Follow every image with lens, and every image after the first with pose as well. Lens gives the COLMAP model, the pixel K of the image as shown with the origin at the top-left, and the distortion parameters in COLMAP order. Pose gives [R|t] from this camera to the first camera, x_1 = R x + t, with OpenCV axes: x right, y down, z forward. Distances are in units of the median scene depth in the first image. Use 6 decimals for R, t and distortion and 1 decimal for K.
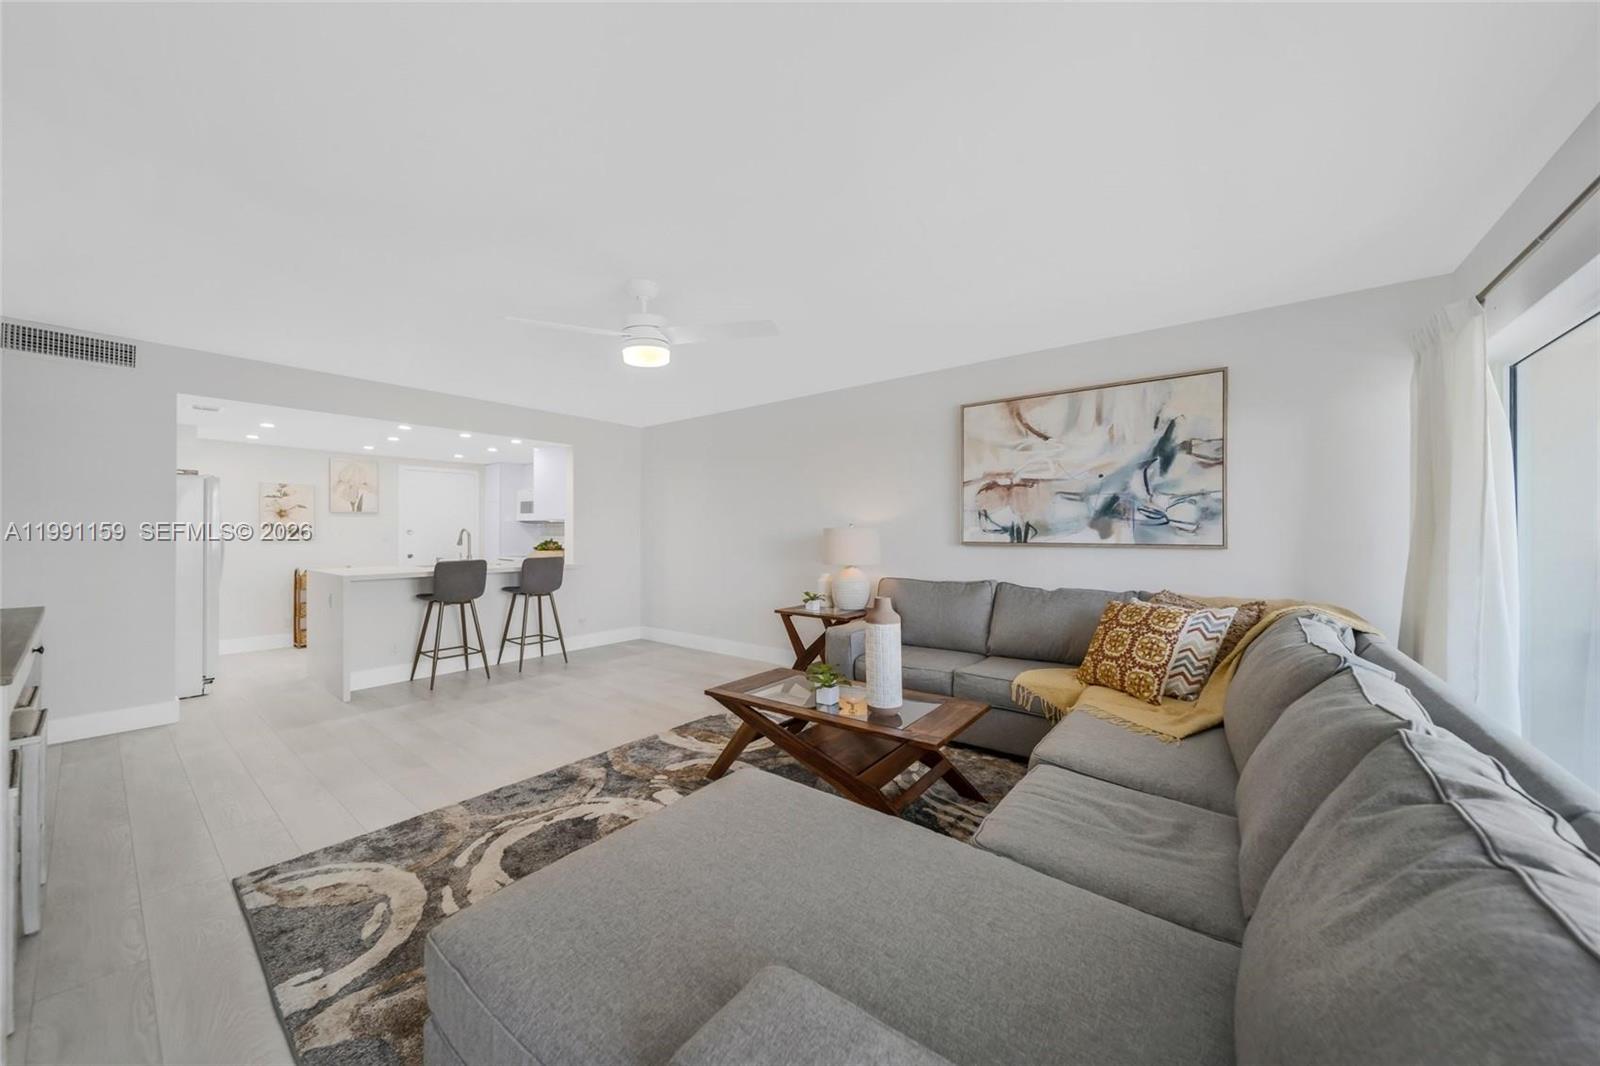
lens RADIAL K [[555.9, 0, 798.0], [0, 555.9, 528.3], [0, 0, 1]] dist [0.000909, -0.000863]
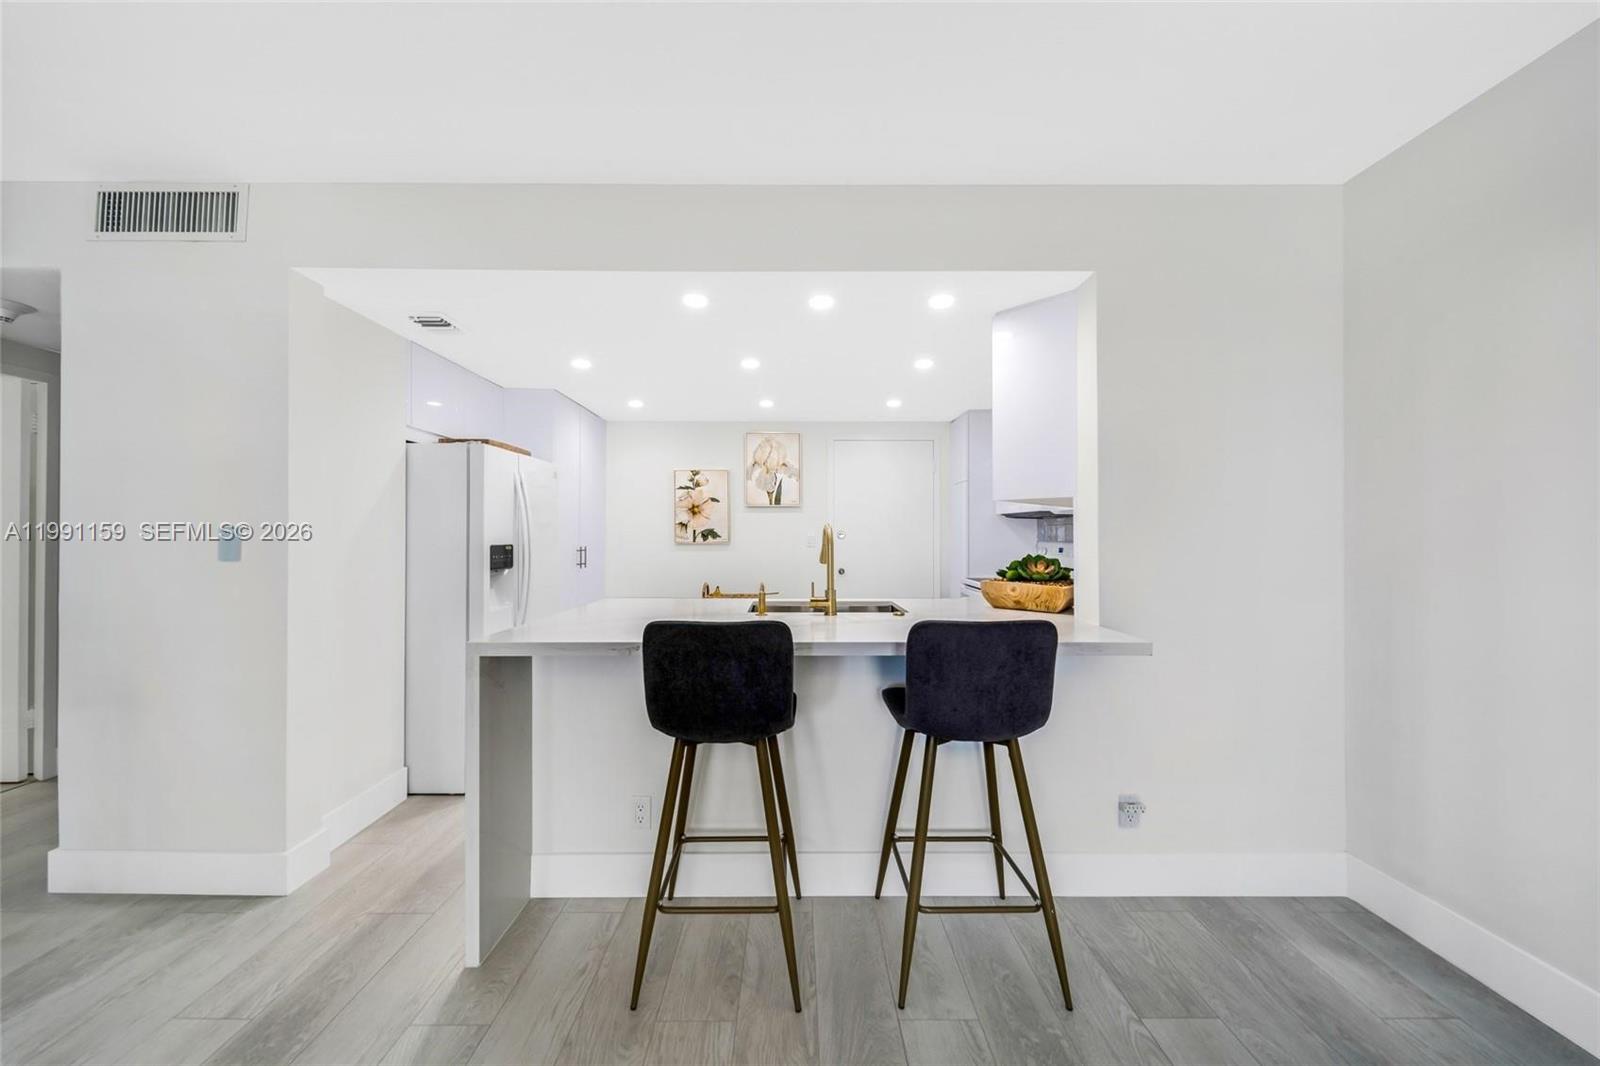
lens RADIAL K [[555.9, 0, 800.6], [0, 555.9, 535.0], [0, 0, 1]] dist [0.000909, -0.000863]
pose [[0.630200, 0.000987, -0.776432, -0.248139], [0.000160, 0.999999, 0.001402, 0.006677], [0.776433, -0.001007, 0.630199, 0.628237]]
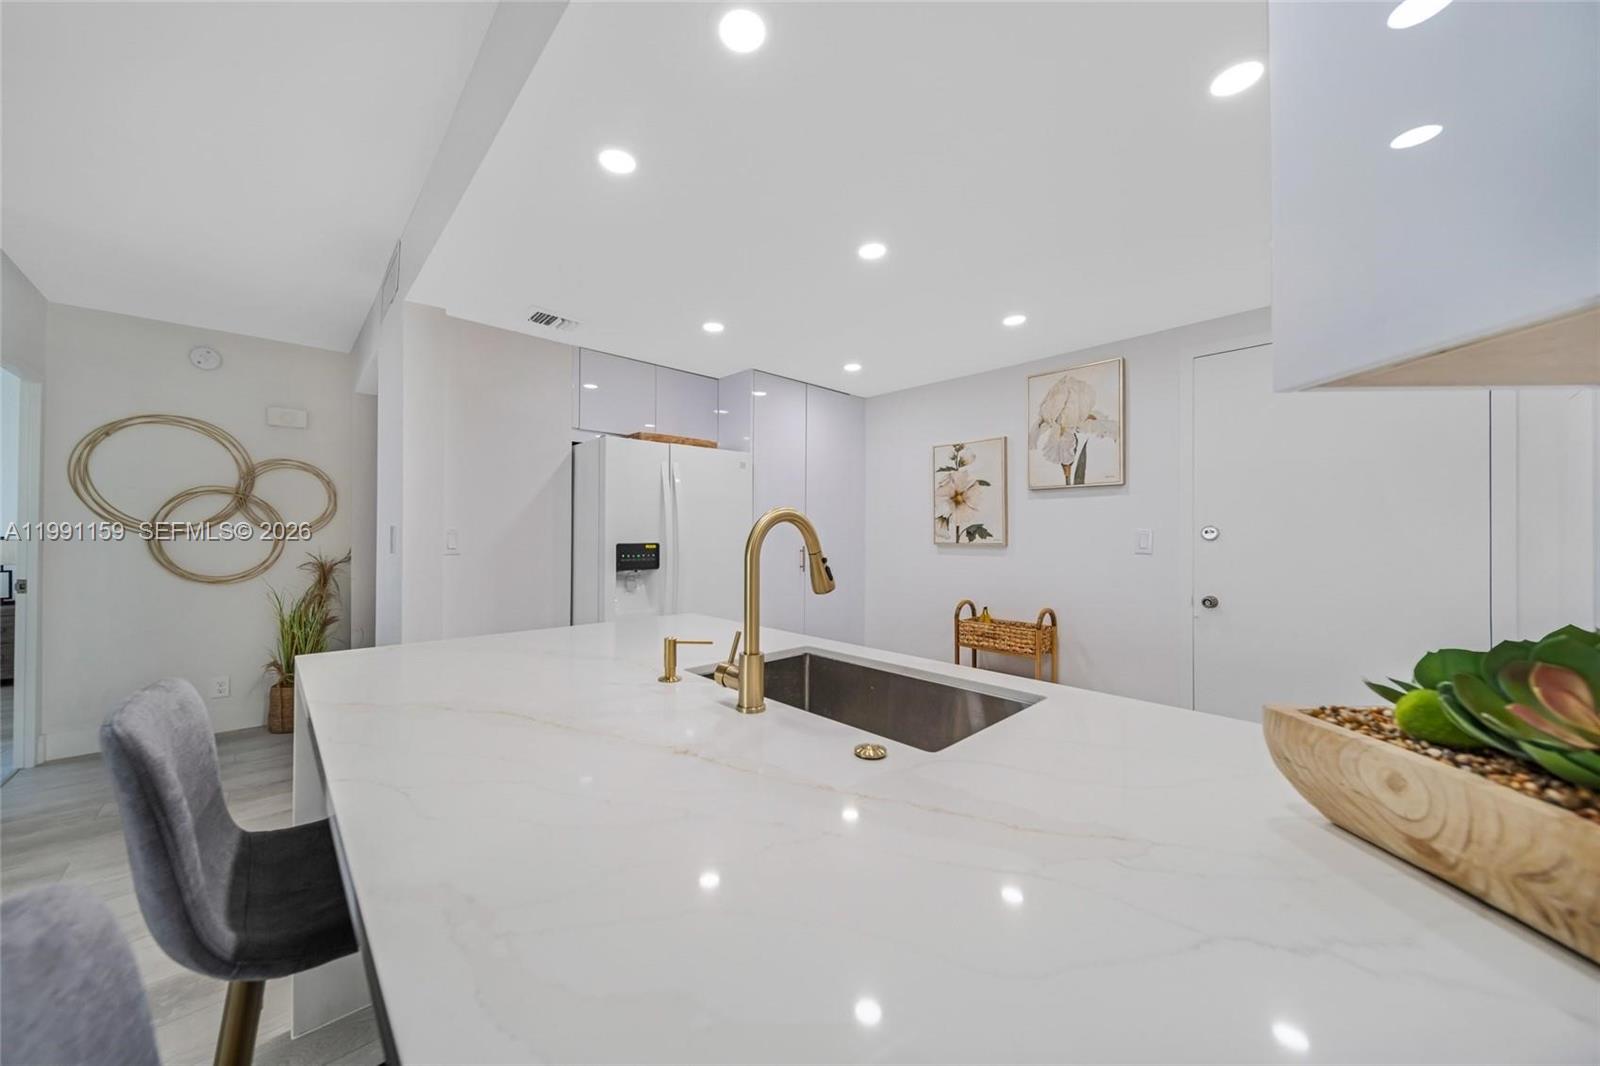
lens RADIAL K [[555.9, 0, 798.1], [0, 555.9, 535.8], [0, 0, 1]] dist [0.000909, -0.000863]
pose [[-0.141622, 0.006249, -0.989901, -0.358419], [0.002095, 0.999980, 0.006013, 0.006763], [0.989919, -0.001222, -0.141632, 0.910228]]
